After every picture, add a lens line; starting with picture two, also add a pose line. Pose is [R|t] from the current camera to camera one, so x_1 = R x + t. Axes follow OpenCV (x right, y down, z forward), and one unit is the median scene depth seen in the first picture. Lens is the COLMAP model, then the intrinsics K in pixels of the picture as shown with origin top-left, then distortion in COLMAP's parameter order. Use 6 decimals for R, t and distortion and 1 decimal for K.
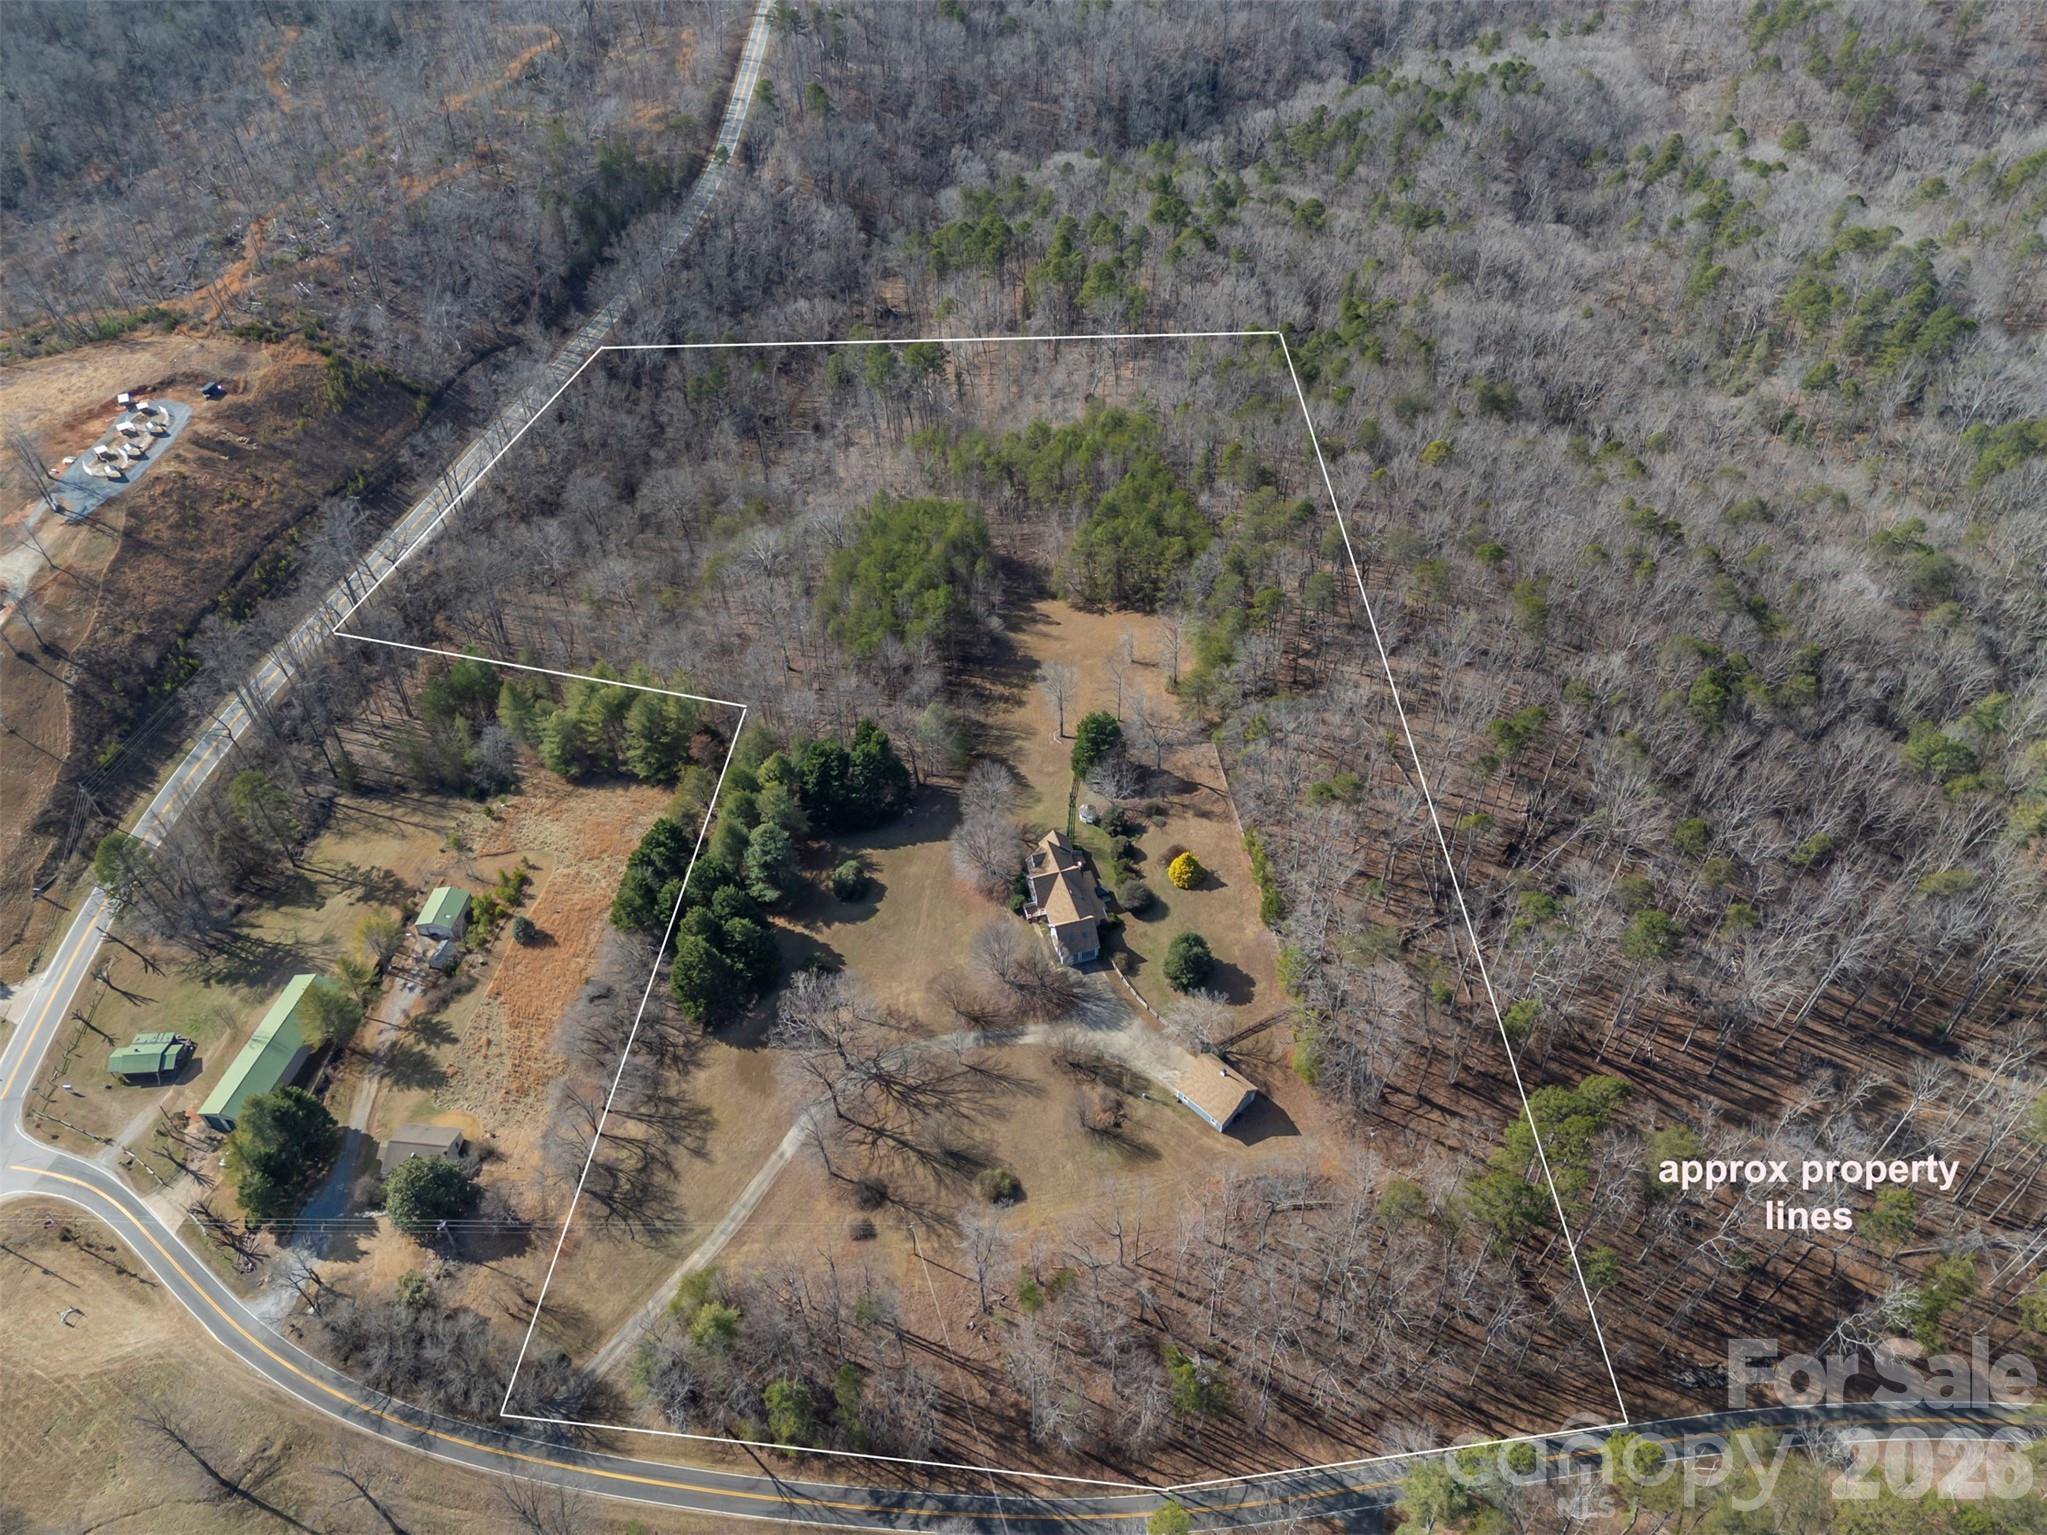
lens RADIAL K [[1484.3, 0, 1034.2], [0, 1484.3, 728.0], [0, 0, 1]] dist [0.110809, -0.075534]
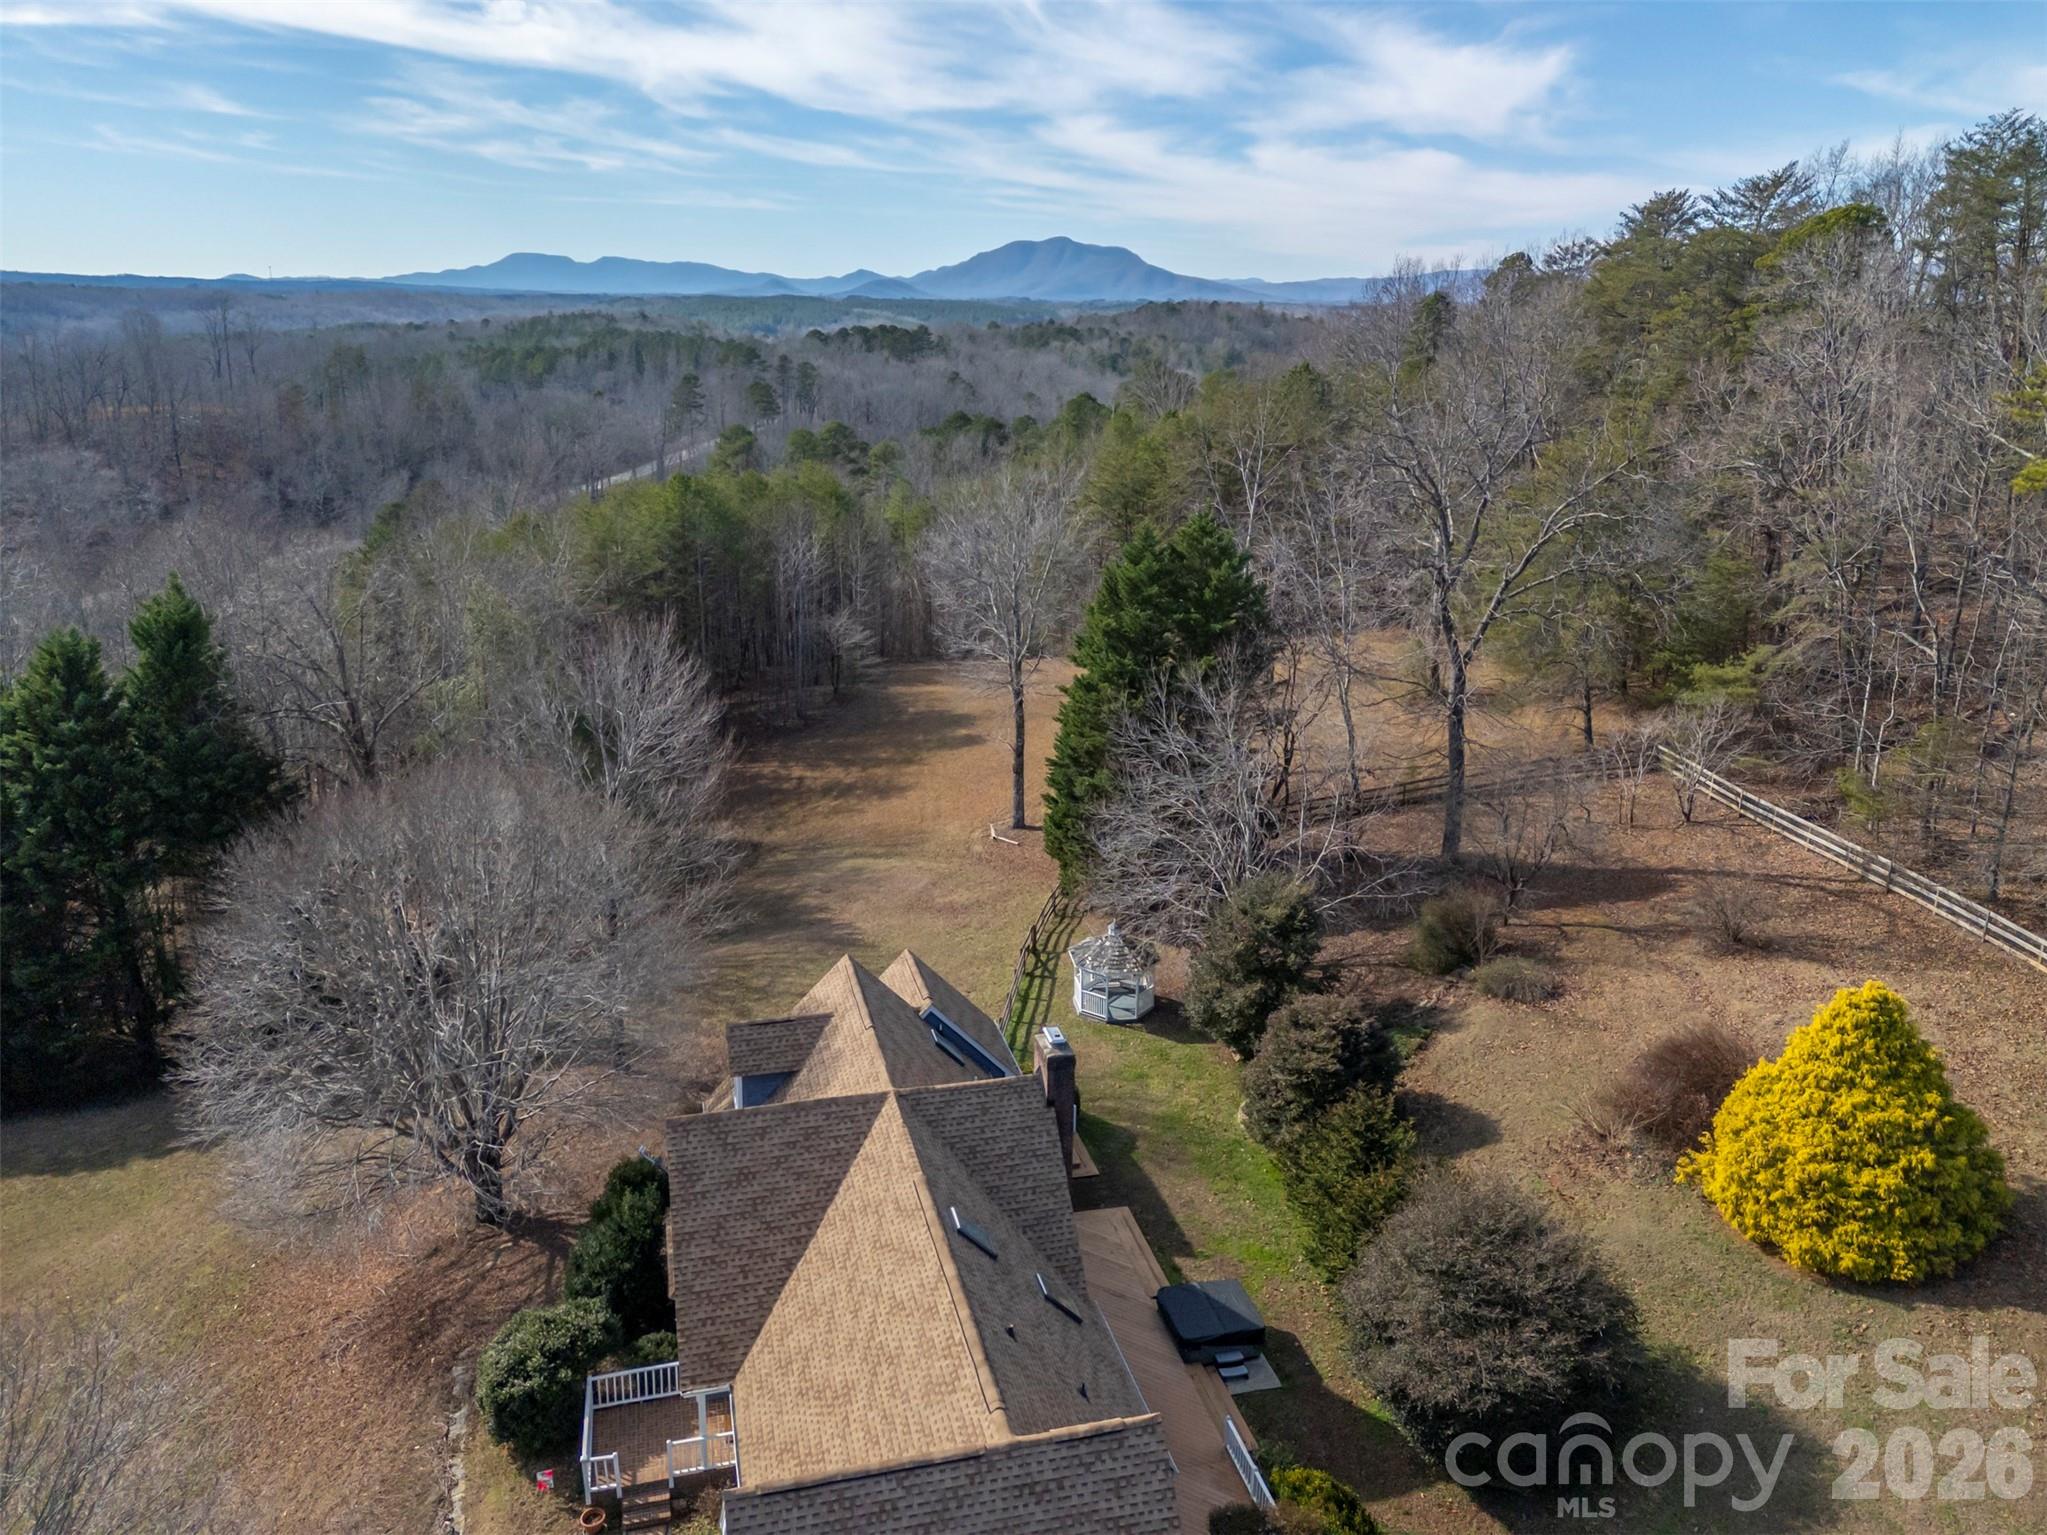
lens RADIAL K [[1502.8, 0, 1012.7], [0, 1502.8, 760.1], [0, 0, 1]] dist [0.107146, -0.099015]
pose [[0.998595, 0.027479, -0.045304, 0.032043], [-0.045204, 0.887874, -0.457860, 0.126902], [0.027643, 0.459265, 0.887869, 0.838646]]
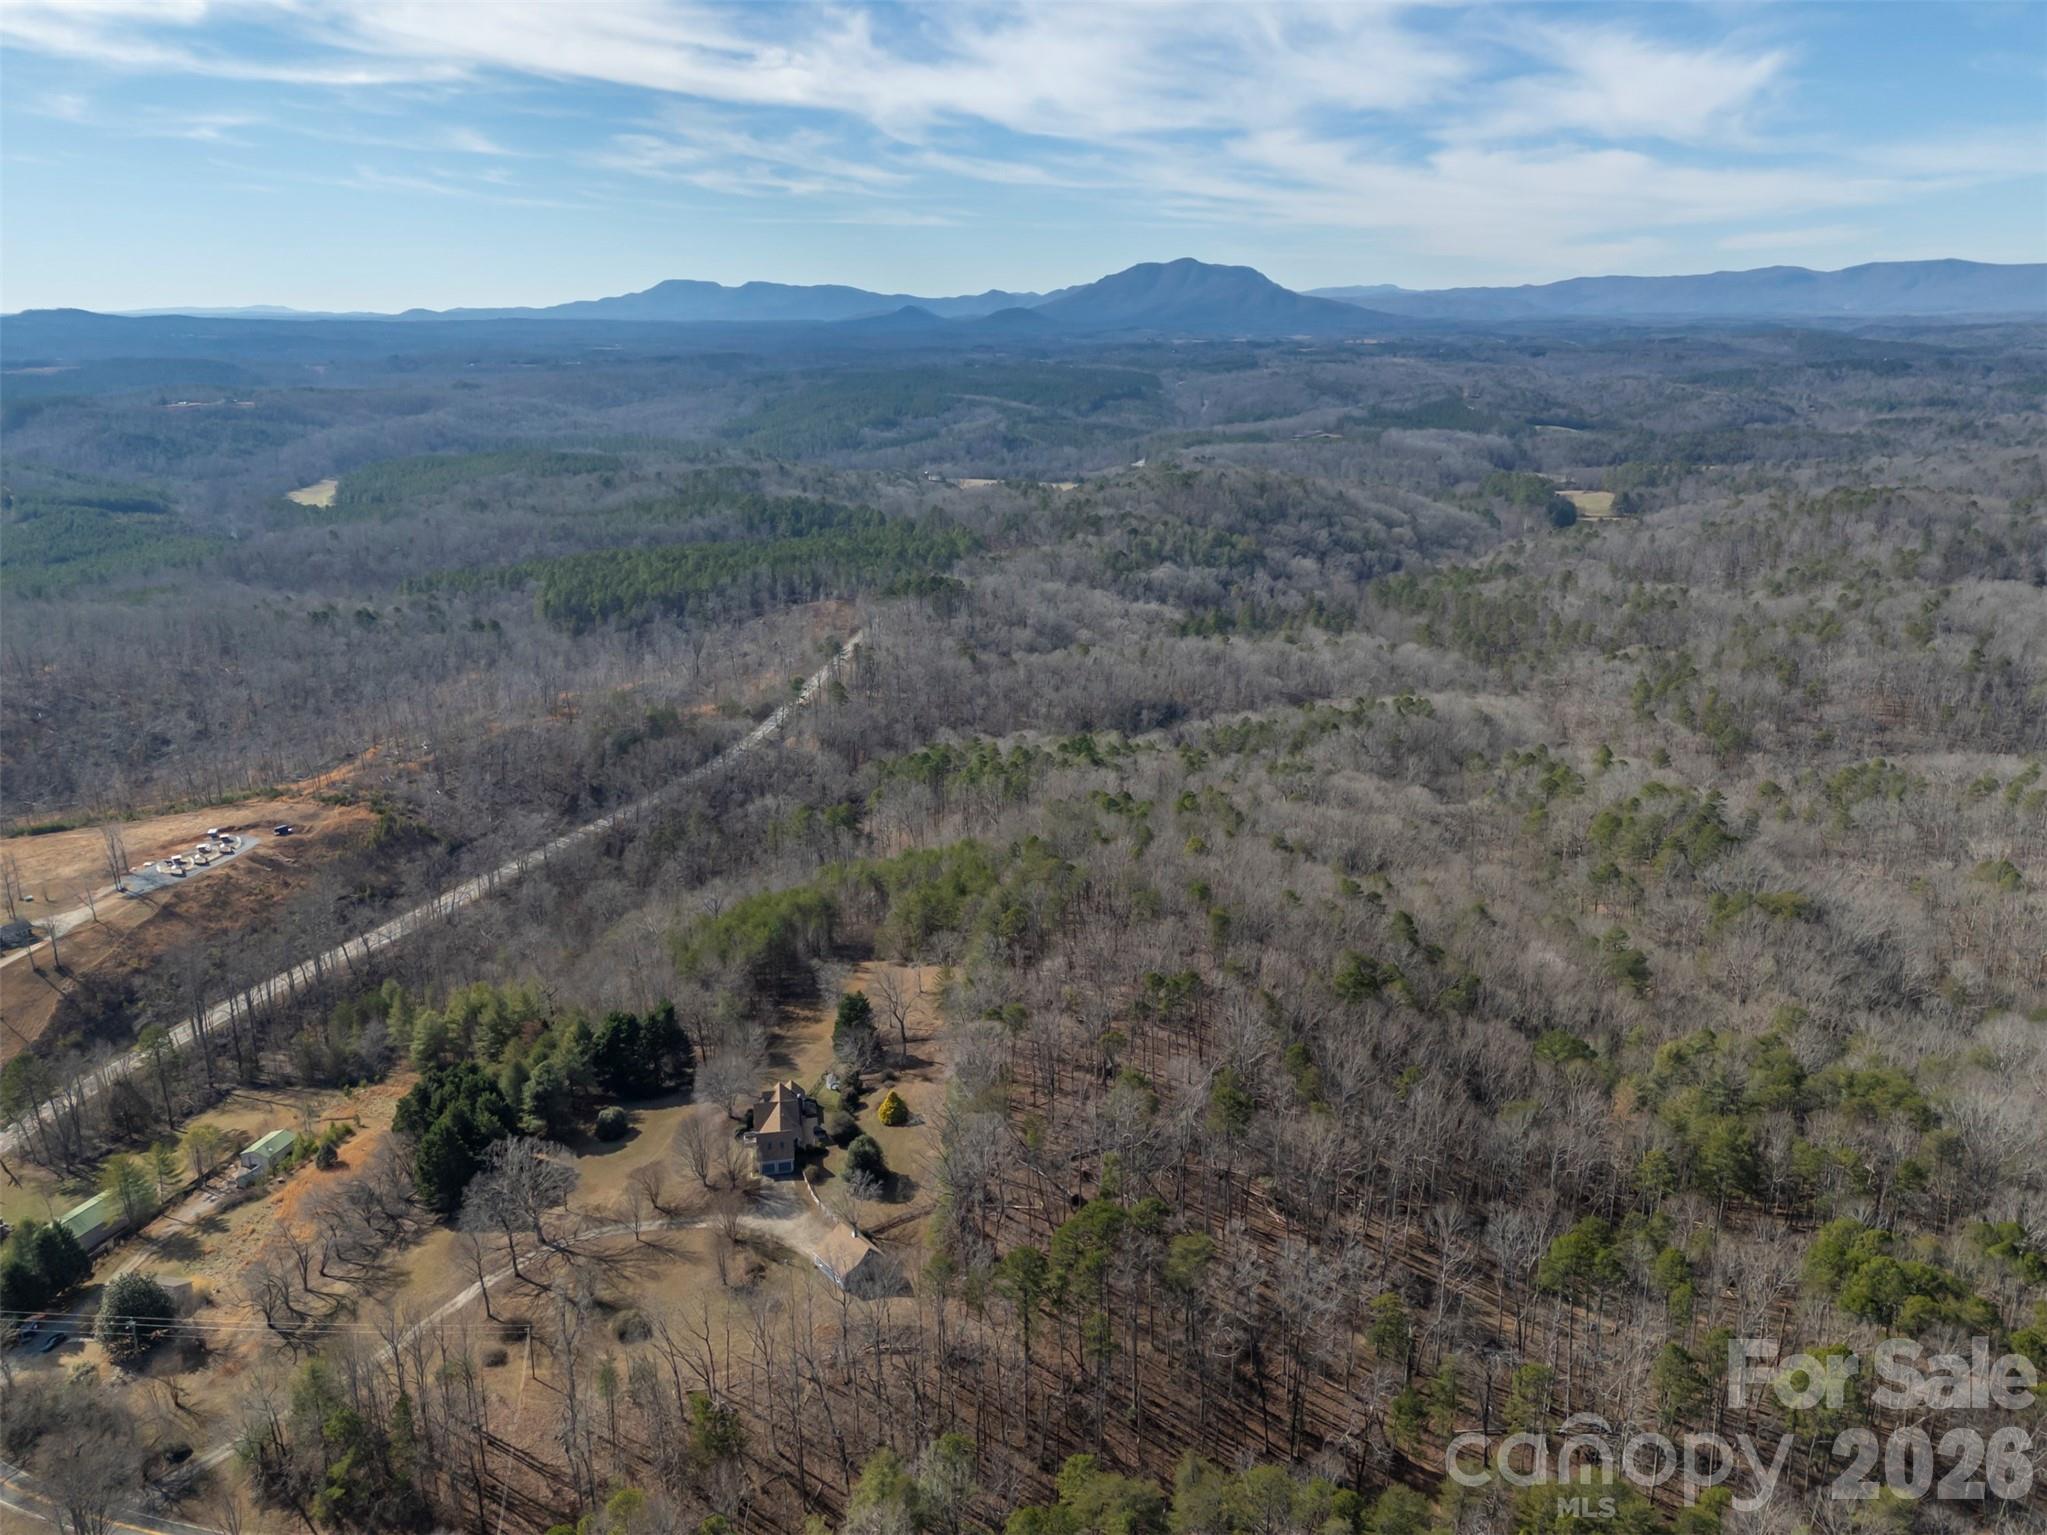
lens RADIAL K [[1475.3, 0, 1023.5], [0, 1475.3, 767.5], [0, 0, 1]] dist [0.107931, -0.061163]
pose [[0.991741, 0.038423, -0.122369, 0.317795], [-0.090016, 0.888145, -0.450661, 0.350809], [0.091365, 0.457954, 0.884268, -0.091534]]
